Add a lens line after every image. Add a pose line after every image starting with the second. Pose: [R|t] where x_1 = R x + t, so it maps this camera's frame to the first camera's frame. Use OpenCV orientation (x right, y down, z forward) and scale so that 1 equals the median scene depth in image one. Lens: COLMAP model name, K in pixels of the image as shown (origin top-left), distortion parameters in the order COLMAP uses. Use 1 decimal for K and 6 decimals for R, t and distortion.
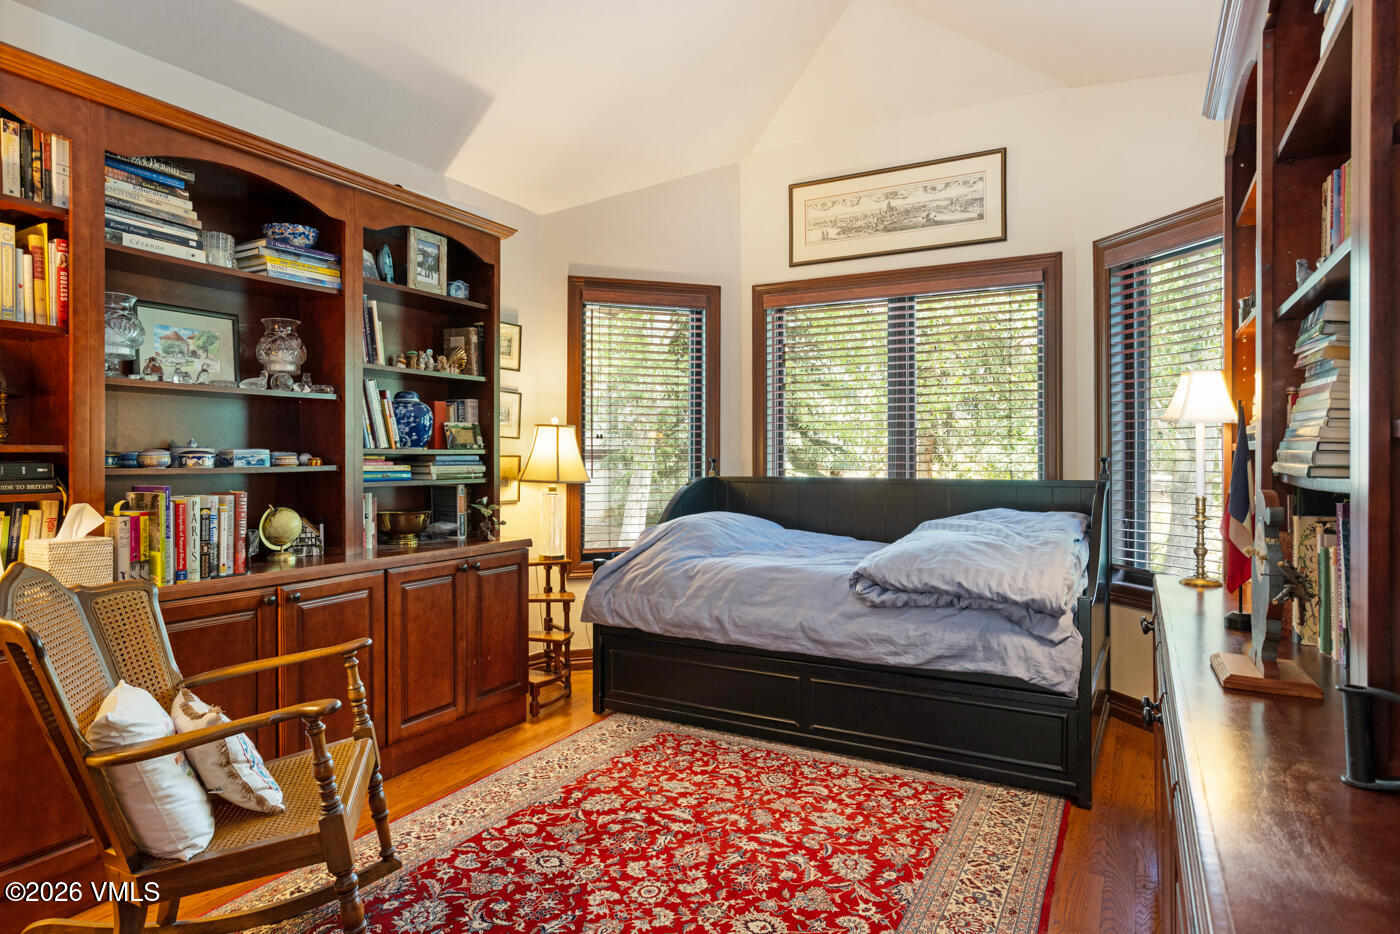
lens RADIAL K [[767.2, 0, 699.4], [0, 767.2, 464.8], [0, 0, 1]] dist [-0.038154, 0.024521]
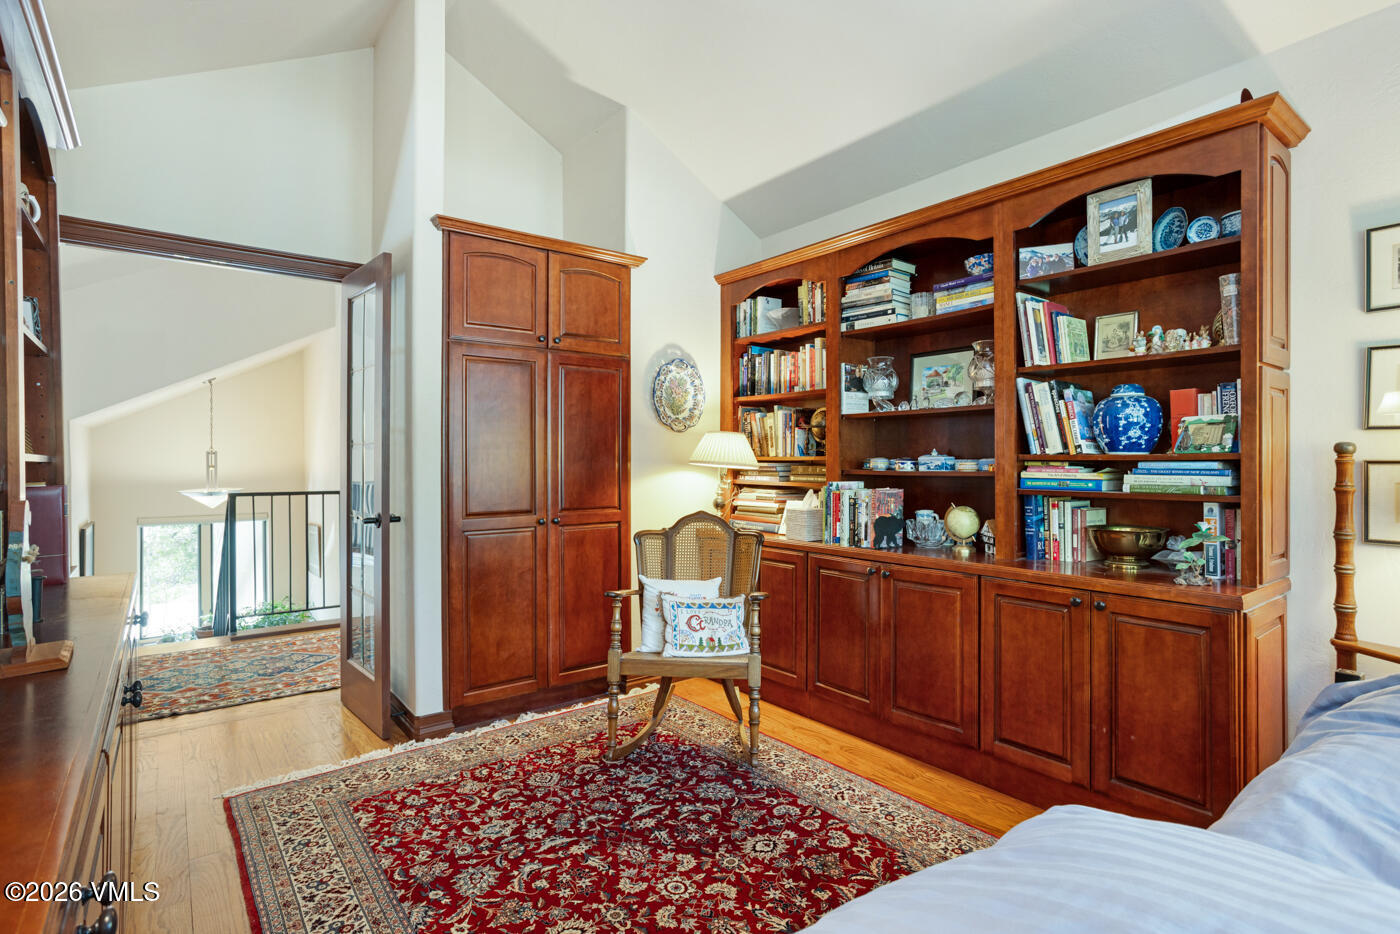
lens RADIAL K [[689.1, 0, 696.1], [0, 689.1, 458.8], [0, 0, 1]] dist [-0.015219, 0.001188]
pose [[-0.376083, 0.002531, -0.926582, 0.701459], [-0.005834, 0.999970, 0.005099, -0.023155], [0.926568, 0.007324, -0.376057, 1.223901]]
